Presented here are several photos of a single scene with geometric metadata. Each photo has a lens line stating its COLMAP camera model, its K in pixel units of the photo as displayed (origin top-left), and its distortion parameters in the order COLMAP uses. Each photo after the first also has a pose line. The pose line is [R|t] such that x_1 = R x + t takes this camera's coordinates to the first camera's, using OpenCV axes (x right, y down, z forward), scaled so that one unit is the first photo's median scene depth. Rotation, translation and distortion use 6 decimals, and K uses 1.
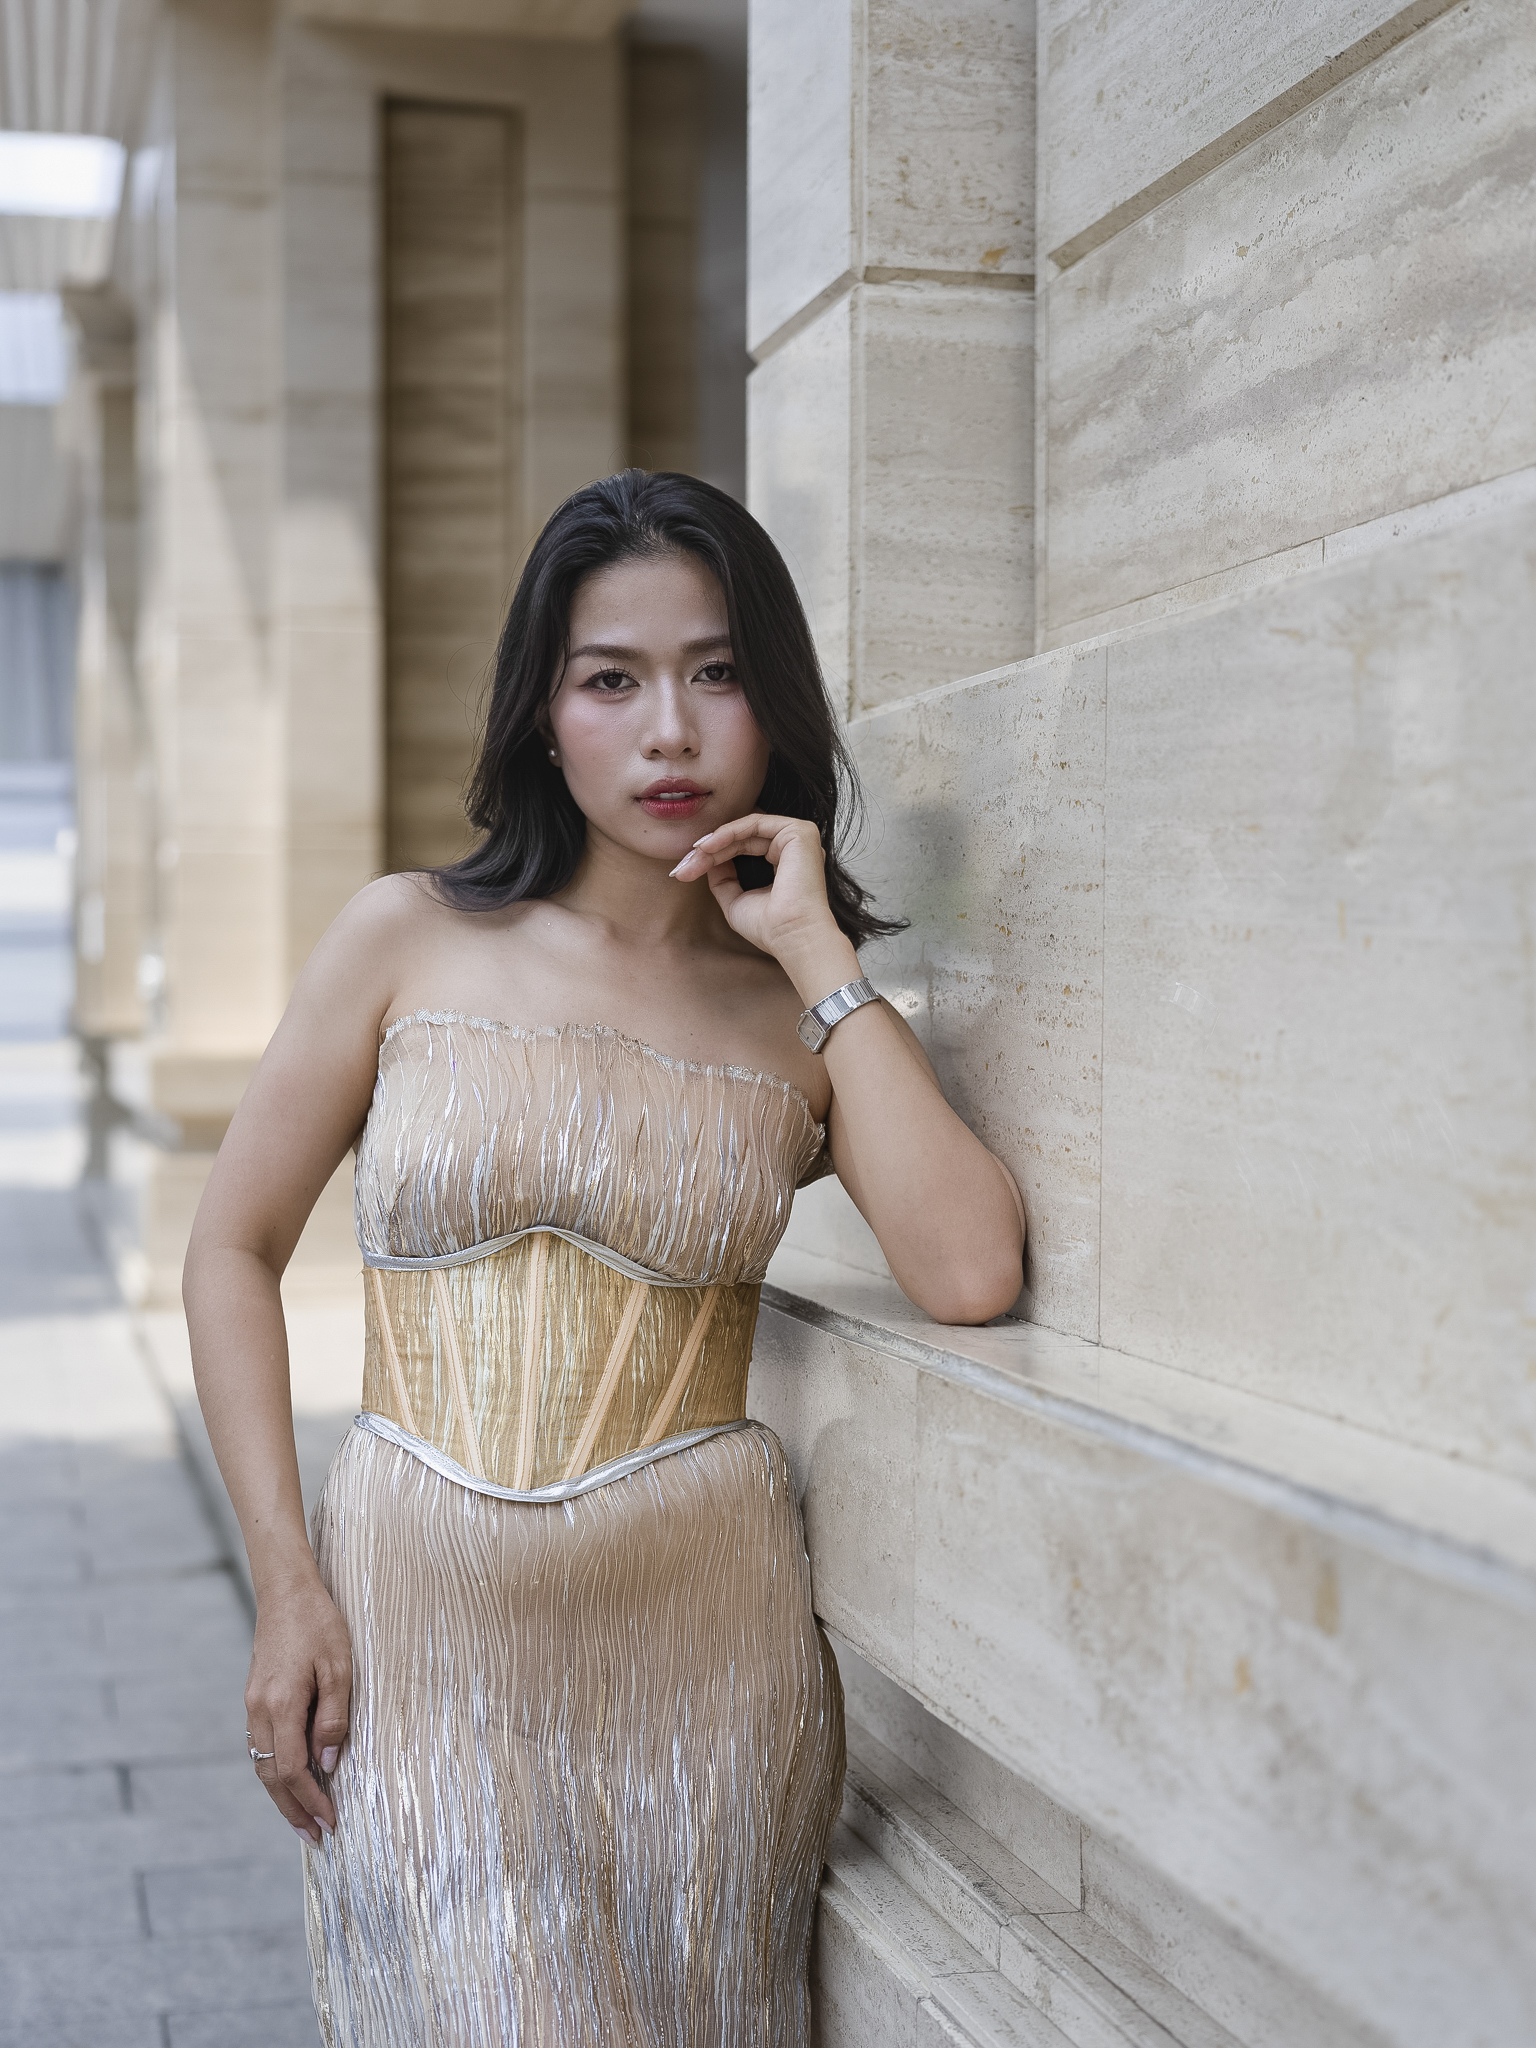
lens RADIAL K [[2781.8, 0, 768.0], [0, 2781.8, 1024.0], [0, 0, 1]] dist [-0.001241, 0.013880]
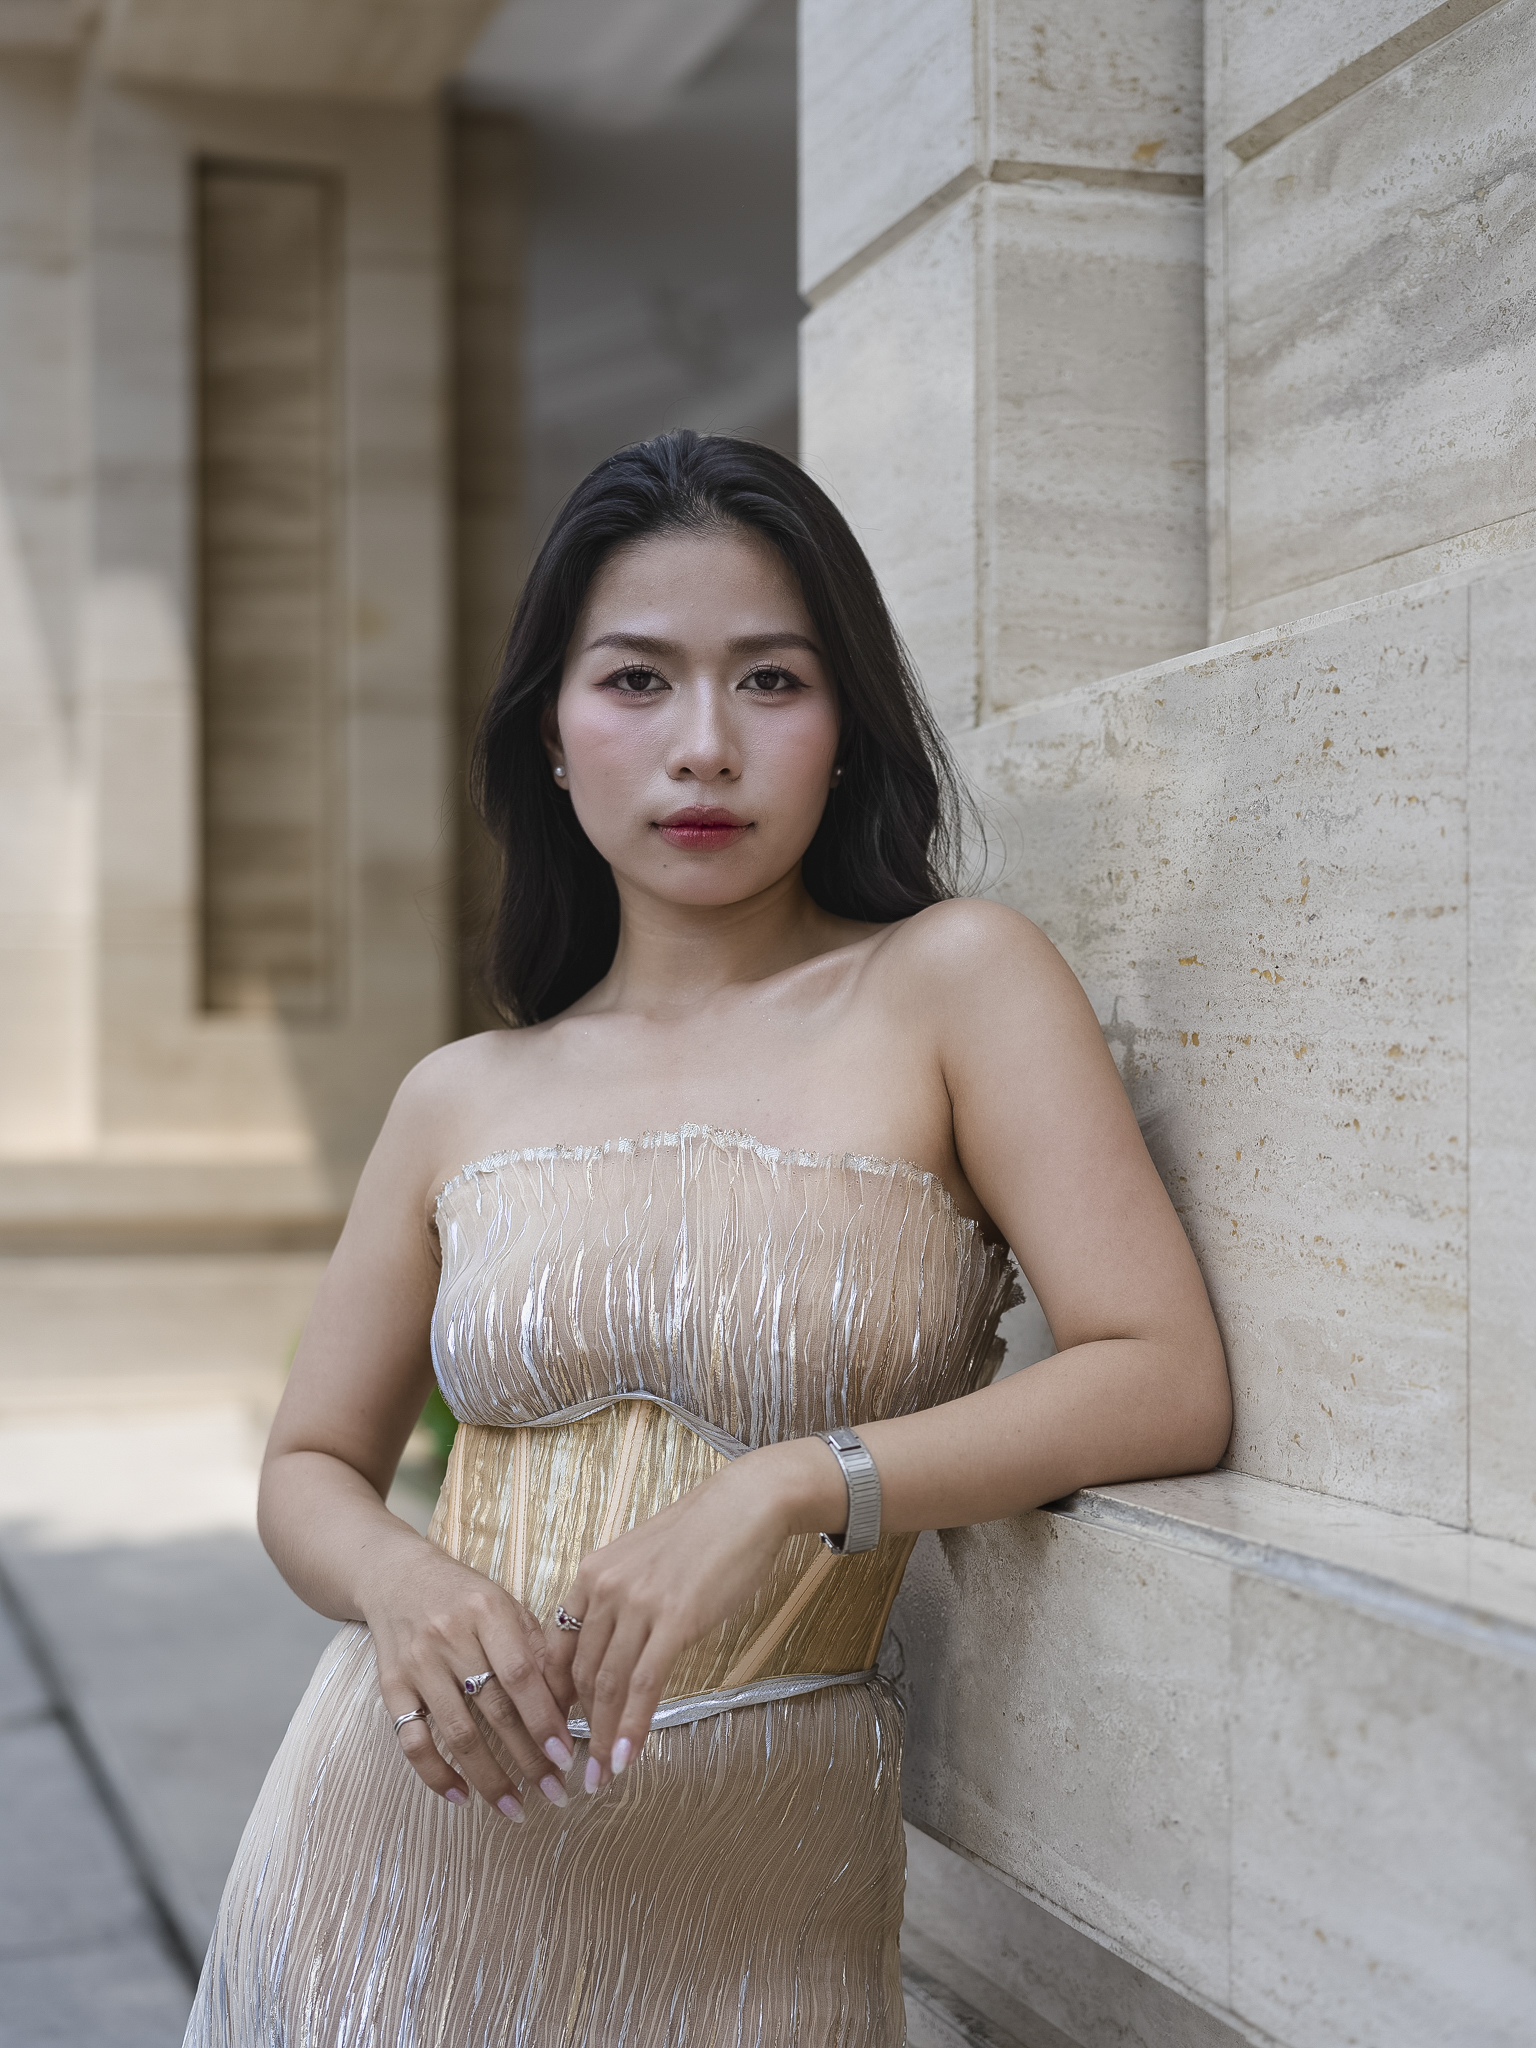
lens RADIAL K [[2816.6, 0, 768.0], [0, 2816.6, 1024.0], [0, 0, 1]] dist [0.001601, 0.048979]
pose [[0.997610, -0.010378, 0.068310, -0.087895], [0.012627, 0.999389, -0.032577, 0.002425], [-0.067931, 0.033361, 0.997132, 0.201268]]
